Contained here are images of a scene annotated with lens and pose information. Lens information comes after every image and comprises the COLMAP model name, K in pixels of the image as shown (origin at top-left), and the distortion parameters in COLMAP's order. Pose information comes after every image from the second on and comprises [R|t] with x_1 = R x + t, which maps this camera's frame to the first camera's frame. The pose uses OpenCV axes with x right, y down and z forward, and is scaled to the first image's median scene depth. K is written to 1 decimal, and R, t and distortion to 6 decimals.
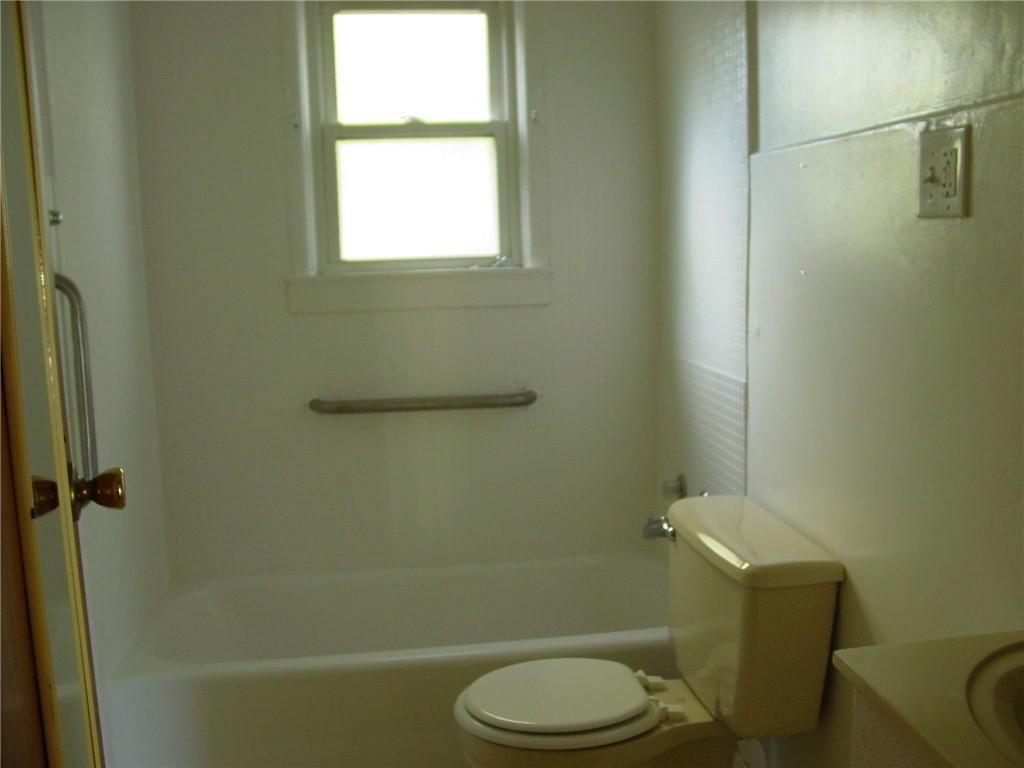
lens RADIAL K [[1024.7, 0, 512.0], [0, 1024.7, 384.0], [0, 0, 1]] dist [-0.067498, 0.017548]
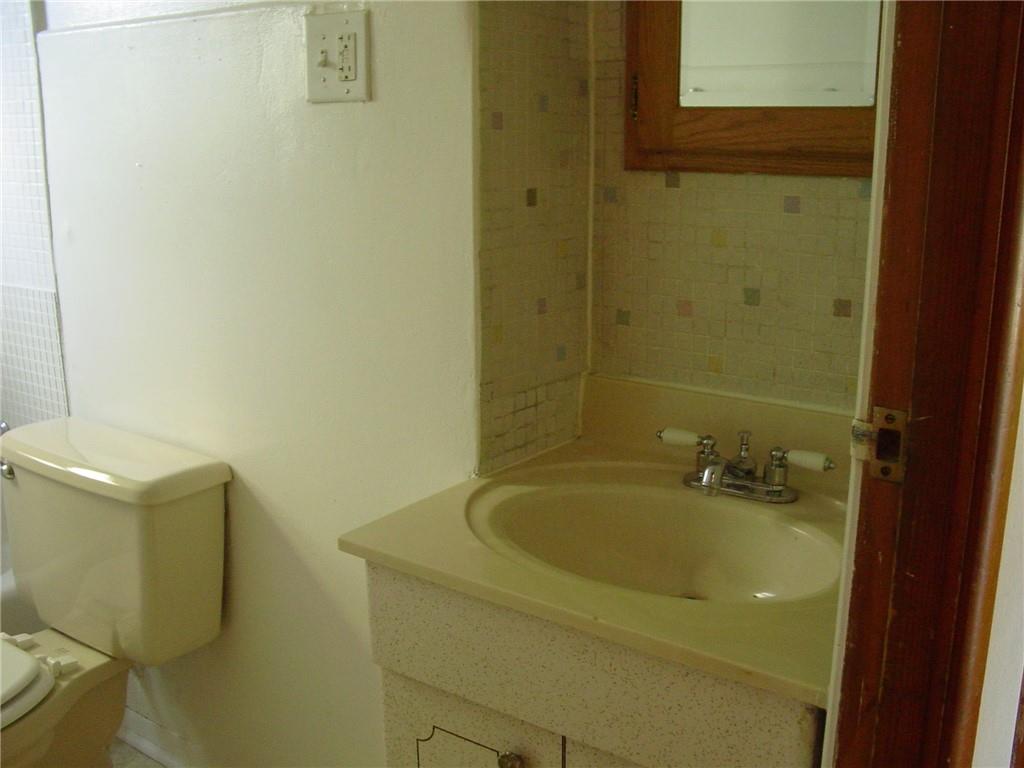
lens RADIAL K [[1024.7, 0, 512.0], [0, 1024.7, 384.0], [0, 0, 1]] dist [-0.067498, 0.017548]
pose [[0.698764, -0.137222, 0.702068, -0.163471], [0.078872, 0.990224, 0.115043, 0.009702], [-0.710991, -0.025014, 0.702756, 0.115927]]
